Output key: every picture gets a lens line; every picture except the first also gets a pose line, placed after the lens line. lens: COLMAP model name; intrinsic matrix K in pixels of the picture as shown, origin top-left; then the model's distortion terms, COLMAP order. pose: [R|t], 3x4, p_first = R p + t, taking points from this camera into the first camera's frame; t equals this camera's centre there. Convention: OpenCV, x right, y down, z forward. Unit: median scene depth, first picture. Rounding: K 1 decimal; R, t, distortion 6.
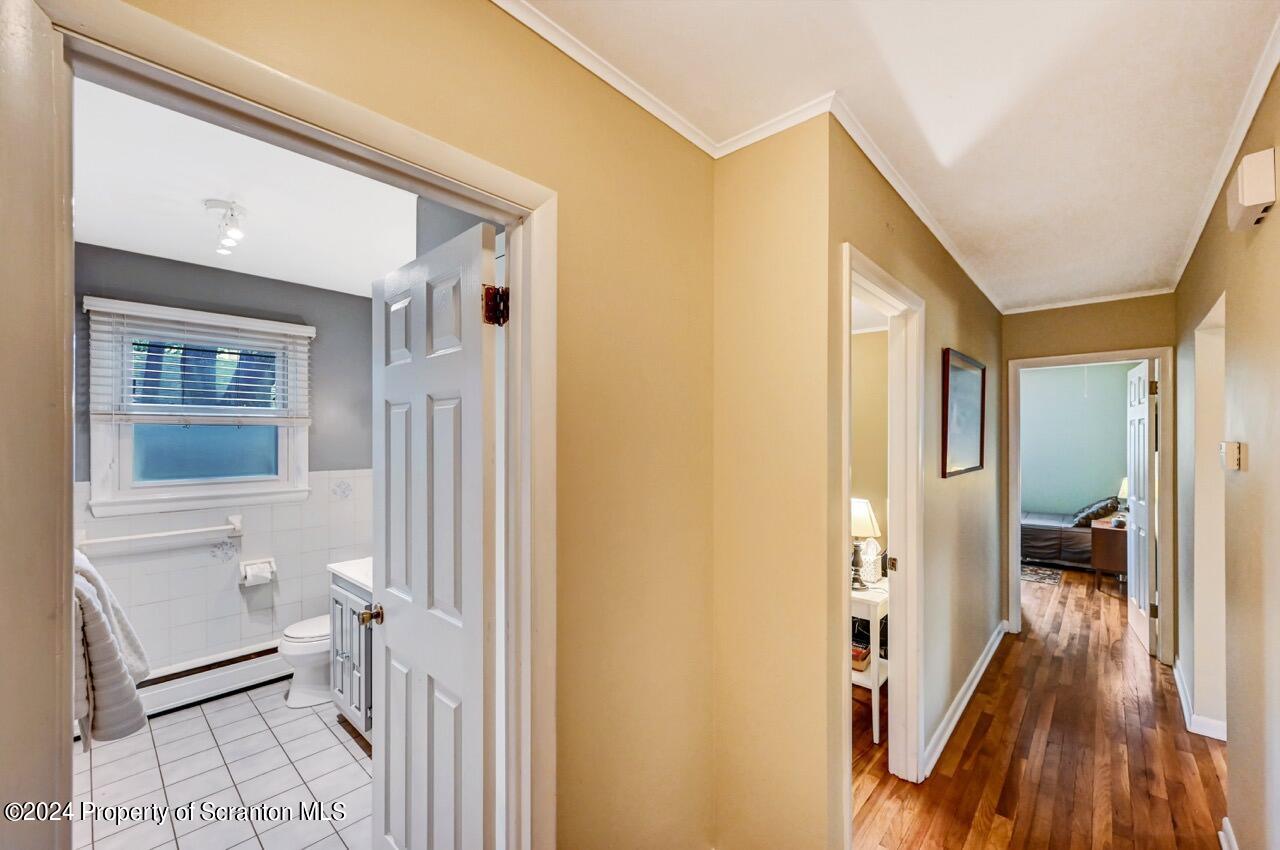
lens RADIAL K [[514.6, 0, 641.9], [0, 514.6, 430.8], [0, 0, 1]] dist [-0.001453, 0.001939]
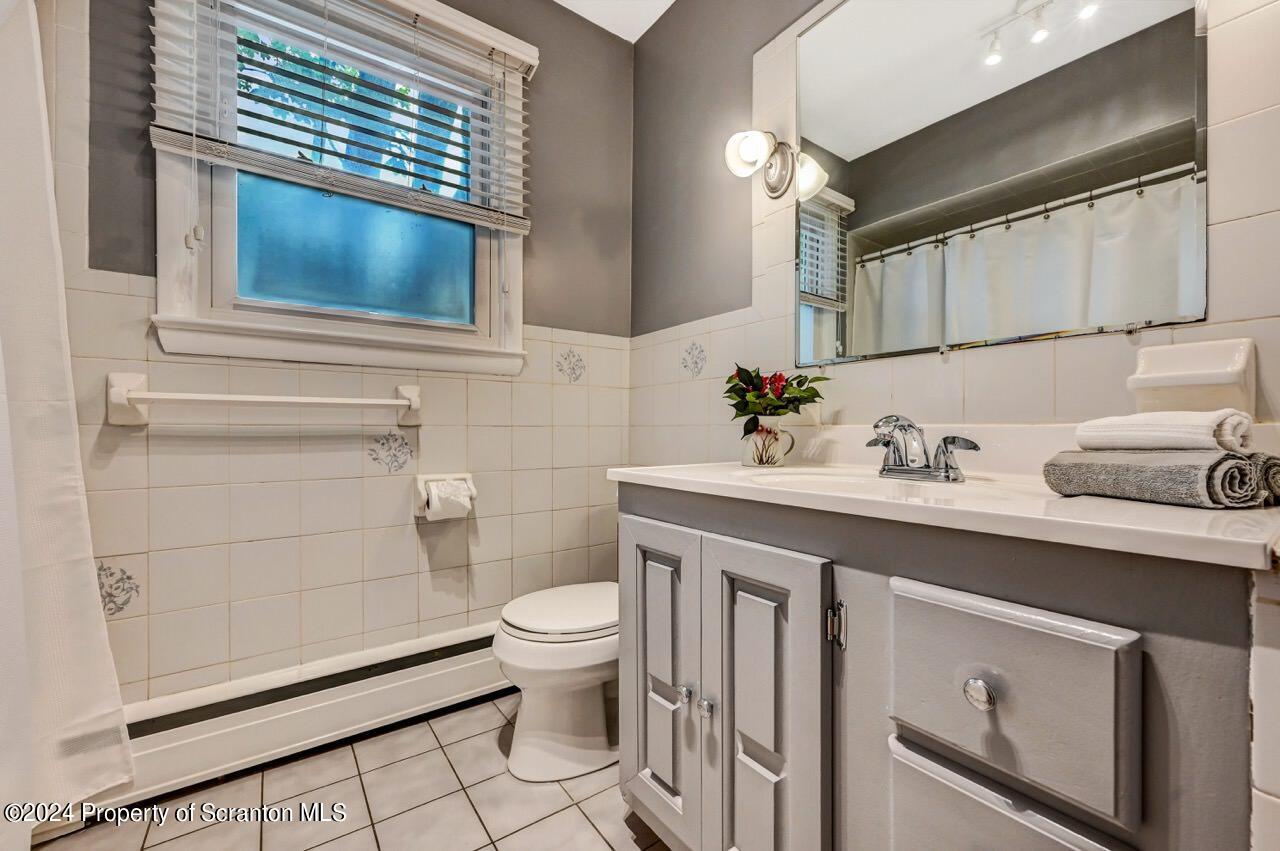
lens RADIAL K [[514.6, 0, 636.3], [0, 514.6, 428.9], [0, 0, 1]] dist [-0.001453, 0.001939]
pose [[0.979413, 0.002188, -0.201853, -0.455215], [-0.001385, 0.999991, 0.004119, 0.205752], [0.201860, -0.003754, 0.979407, 0.529383]]
